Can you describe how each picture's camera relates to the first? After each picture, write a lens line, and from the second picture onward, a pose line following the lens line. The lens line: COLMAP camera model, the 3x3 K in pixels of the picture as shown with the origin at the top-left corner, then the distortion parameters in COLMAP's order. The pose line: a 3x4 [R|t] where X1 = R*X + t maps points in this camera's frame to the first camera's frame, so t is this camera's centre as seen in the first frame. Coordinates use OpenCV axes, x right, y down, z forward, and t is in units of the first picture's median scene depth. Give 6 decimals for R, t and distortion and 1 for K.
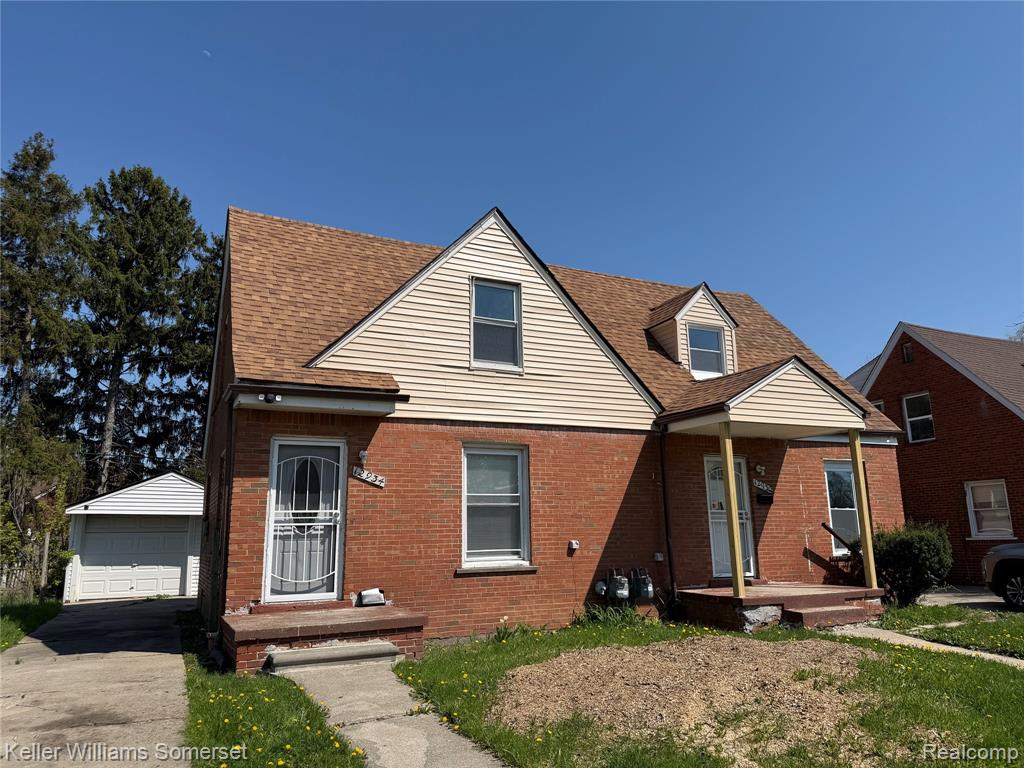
lens RADIAL K [[713.7, 0, 510.4], [0, 713.7, 381.4], [0, 0, 1]] dist [0.045065, -0.059124]
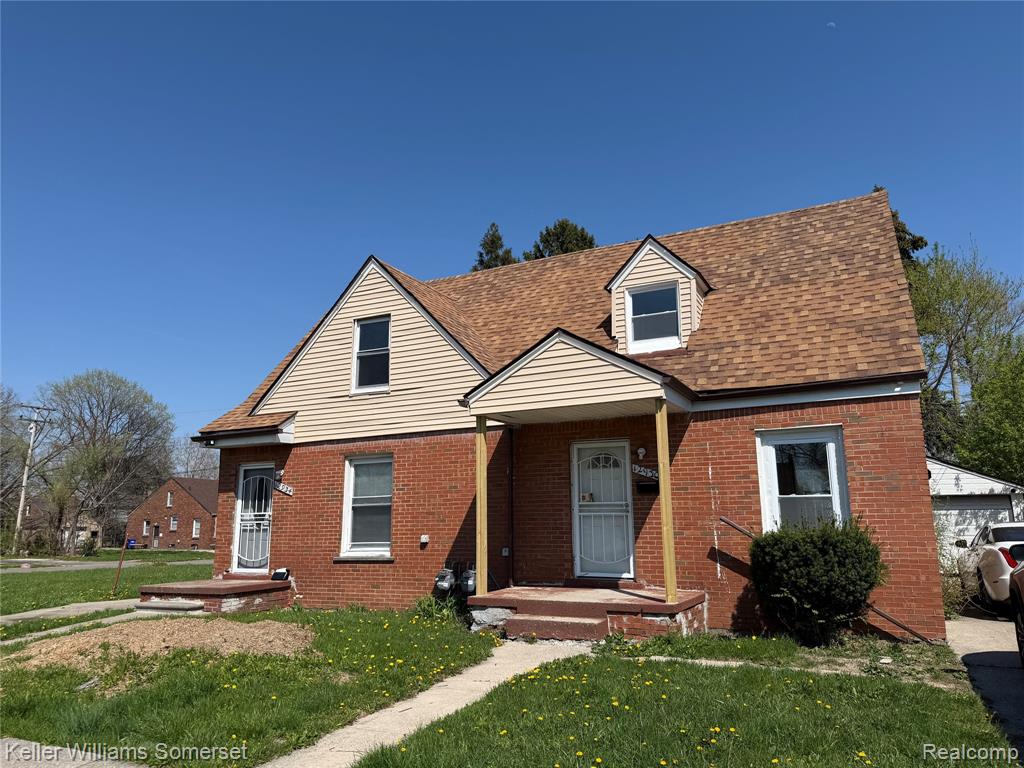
lens RADIAL K [[713.7, 0, 520.2], [0, 713.7, 380.2], [0, 0, 1]] dist [0.045065, -0.059124]
pose [[0.629846, -0.146425, -0.762794, 1.062534], [0.167492, 0.984569, -0.050697, 0.066597], [0.758446, -0.095830, 0.644651, 0.418024]]
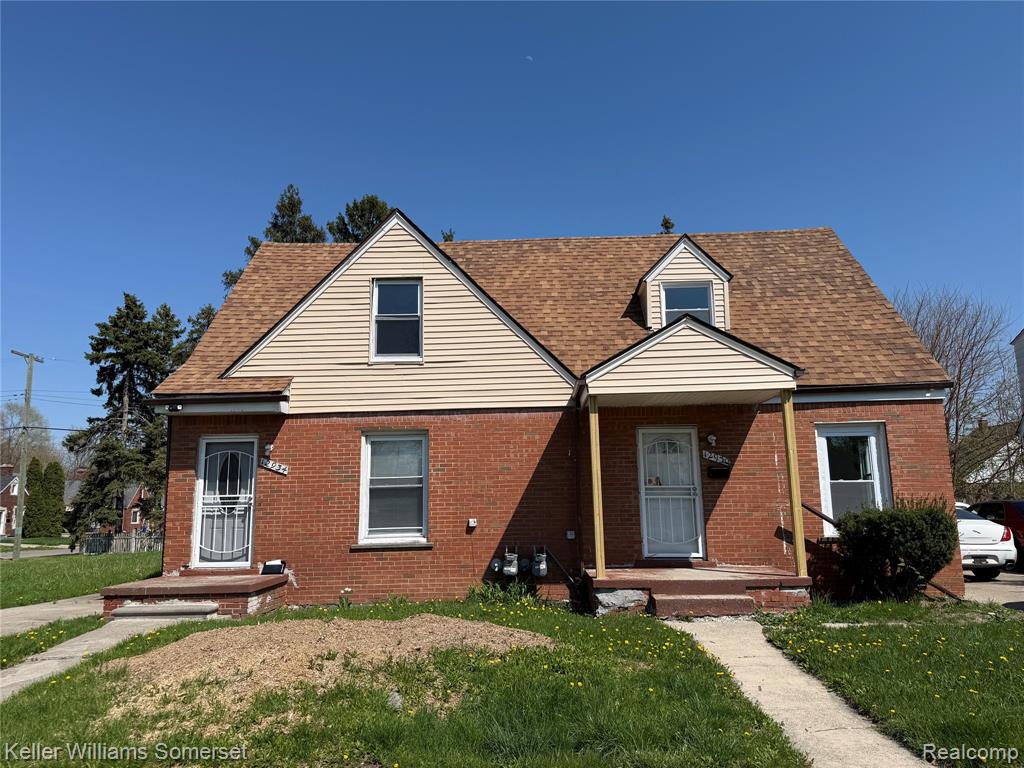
lens RADIAL K [[713.7, 0, 514.8], [0, 713.7, 383.7], [0, 0, 1]] dist [0.045065, -0.059124]
pose [[0.892457, -0.077883, -0.444358, 0.618731], [0.098938, 0.994796, 0.024351, 0.007873], [0.440149, -0.065696, 0.895518, 0.110073]]
